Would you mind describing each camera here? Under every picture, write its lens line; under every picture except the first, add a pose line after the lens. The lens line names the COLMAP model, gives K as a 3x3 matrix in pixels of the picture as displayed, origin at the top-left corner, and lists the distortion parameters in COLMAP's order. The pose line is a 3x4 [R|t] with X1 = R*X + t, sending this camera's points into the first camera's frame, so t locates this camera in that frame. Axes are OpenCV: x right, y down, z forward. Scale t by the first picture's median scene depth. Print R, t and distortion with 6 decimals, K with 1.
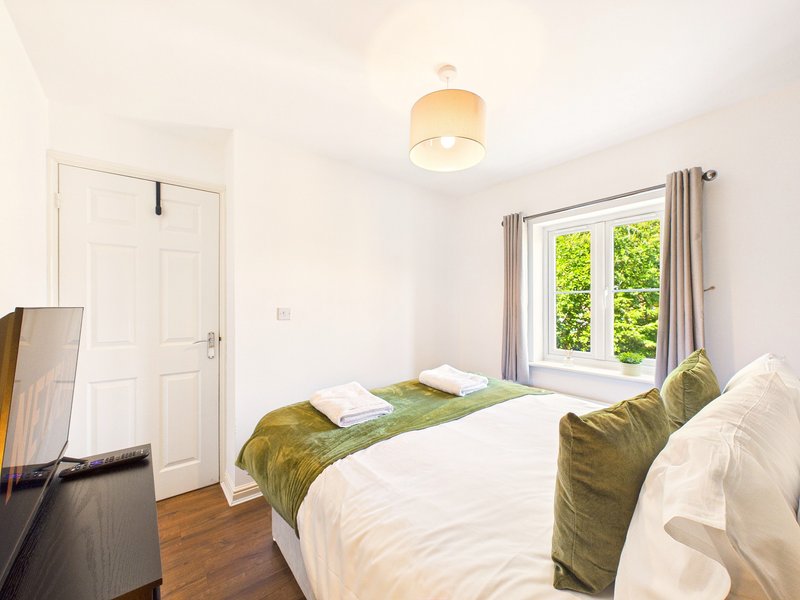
lens RADIAL K [[322.5, 0, 400.9], [0, 322.5, 301.6], [0, 0, 1]] dist [0.001608, -0.000185]
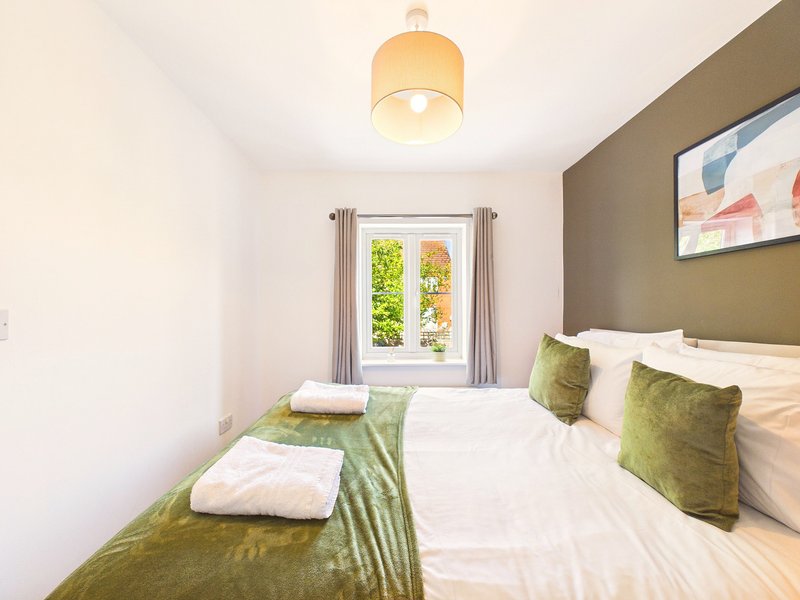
lens RADIAL K [[322.5, 0, 400.5], [0, 322.5, 302.6], [0, 0, 1]] dist [0.001608, -0.000185]
pose [[0.604039, 0.008110, 0.796913, -0.326340], [-0.006424, 0.999965, -0.005307, 0.008816], [-0.796929, -0.001914, 0.604070, 0.326274]]
